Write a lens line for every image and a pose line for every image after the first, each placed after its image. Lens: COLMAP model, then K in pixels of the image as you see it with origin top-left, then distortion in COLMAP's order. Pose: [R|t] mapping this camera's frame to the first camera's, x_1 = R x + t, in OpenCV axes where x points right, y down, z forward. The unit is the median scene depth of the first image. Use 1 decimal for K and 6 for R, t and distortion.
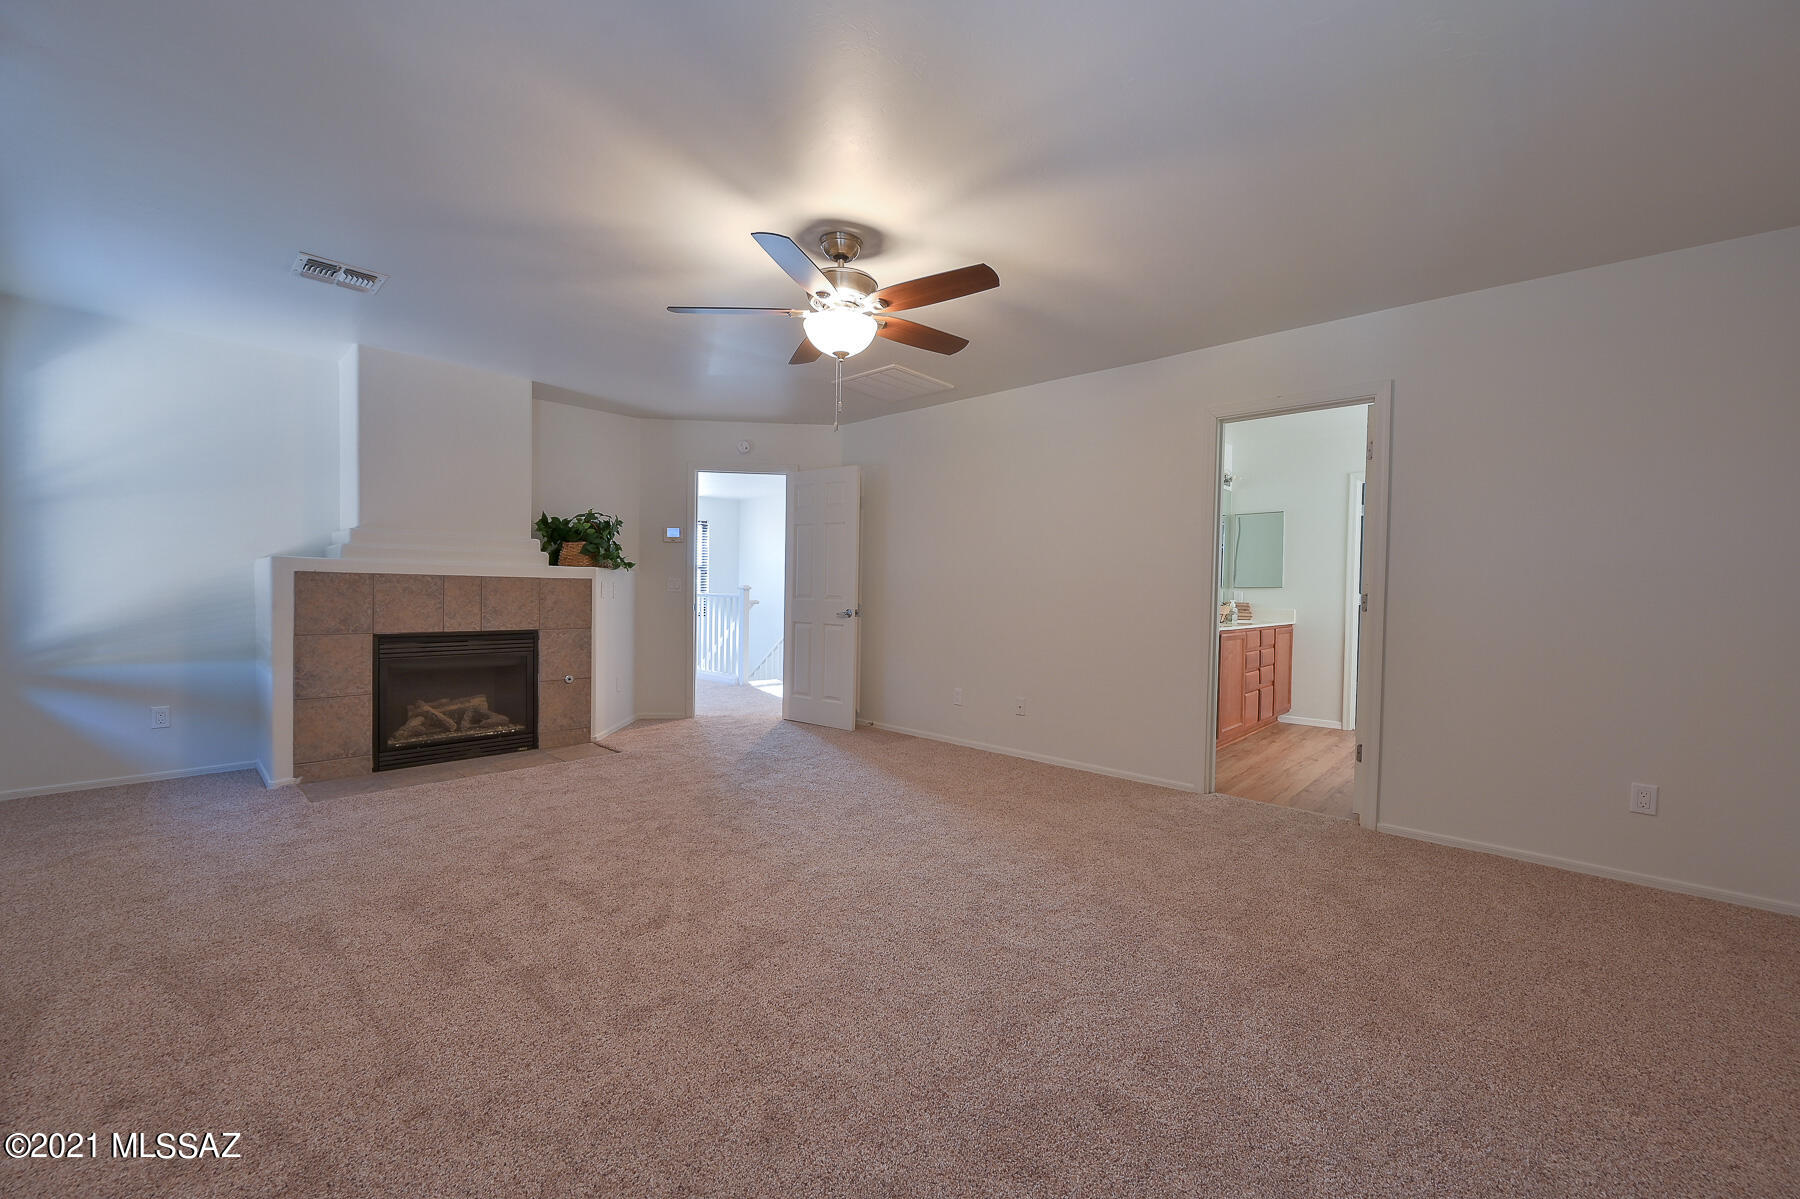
lens RADIAL K [[709.8, 0, 900.1], [0, 709.8, 603.2], [0, 0, 1]] dist [-0.000126, 0.000086]
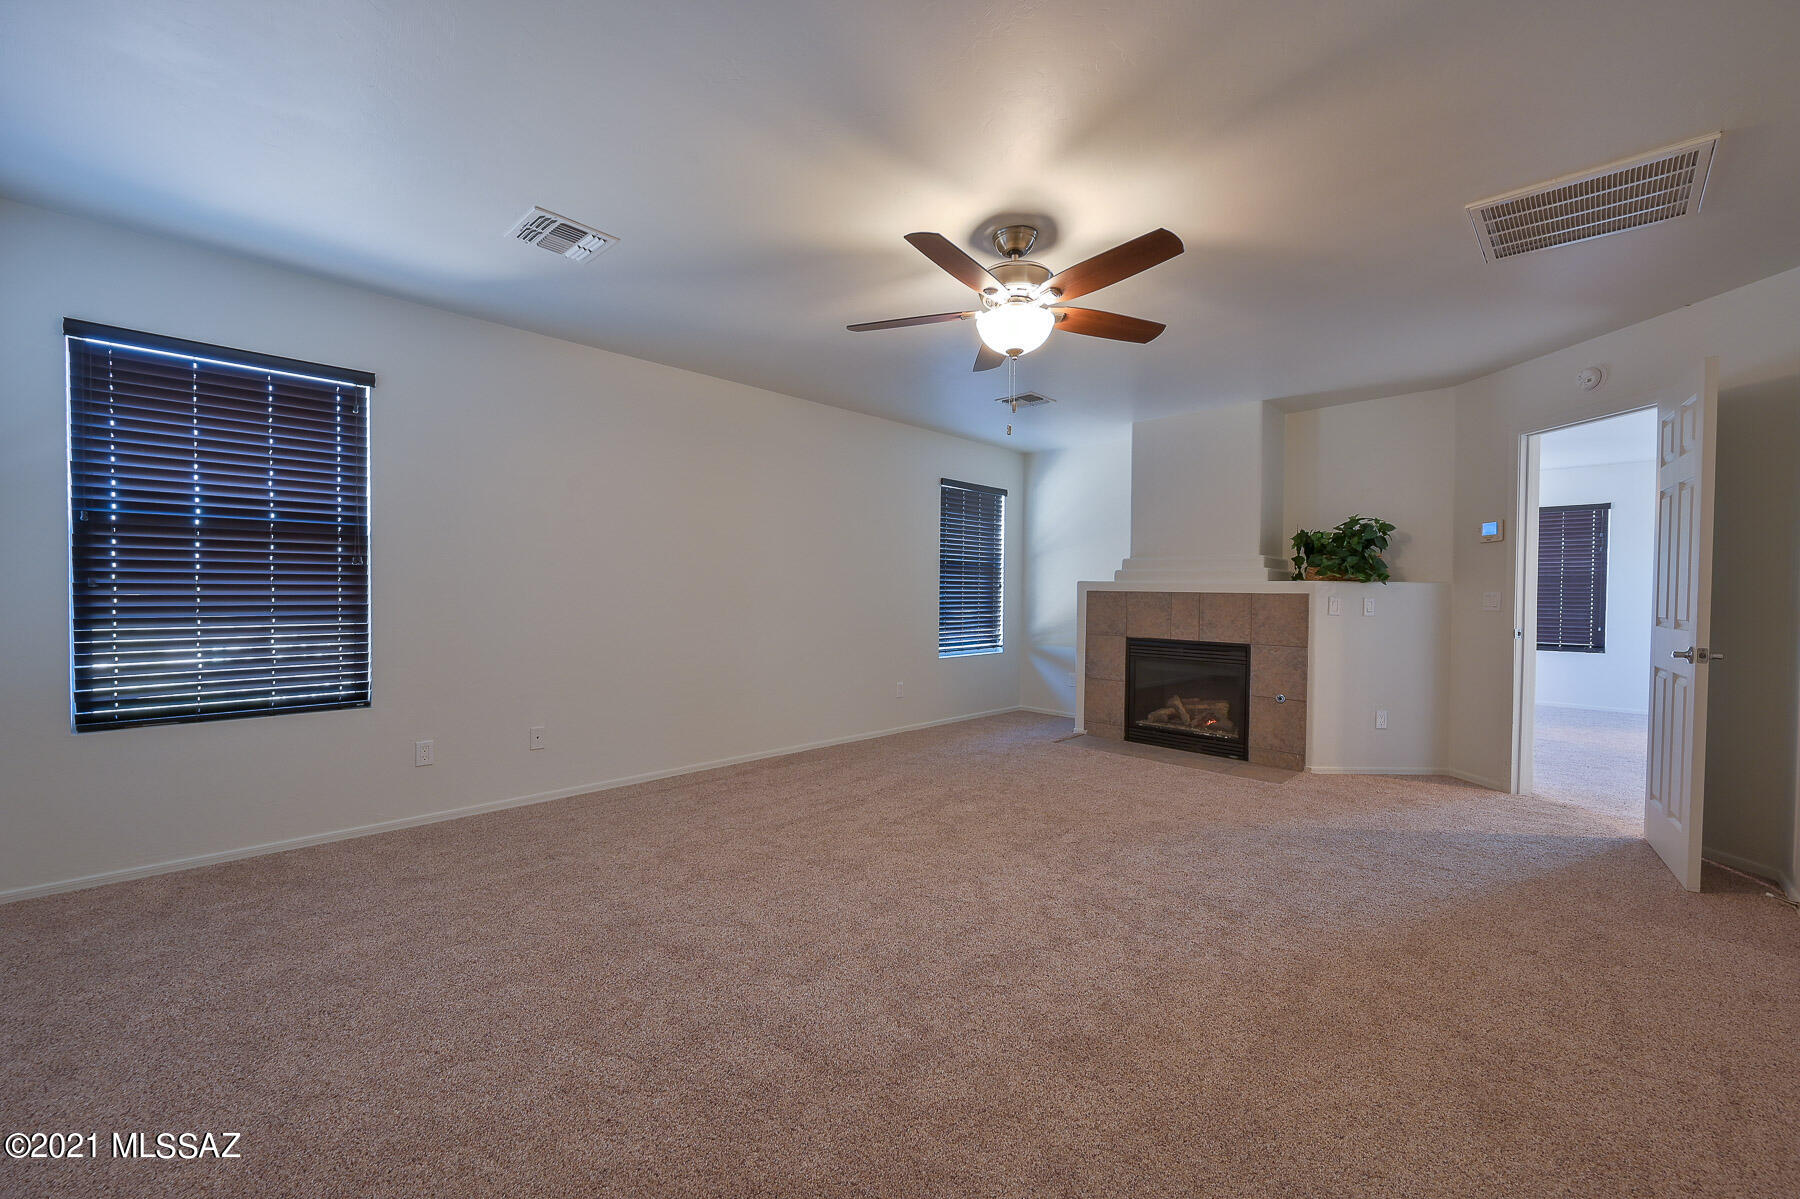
lens RADIAL K [[709.8, 0, 900.1], [0, 709.8, 603.2], [0, 0, 1]] dist [-0.000126, 0.000086]
pose [[-0.029666, -0.001627, -0.999559, 0.570407], [-0.032422, 0.999474, -0.000664, -0.005031], [0.999034, 0.032388, -0.029704, 0.574868]]
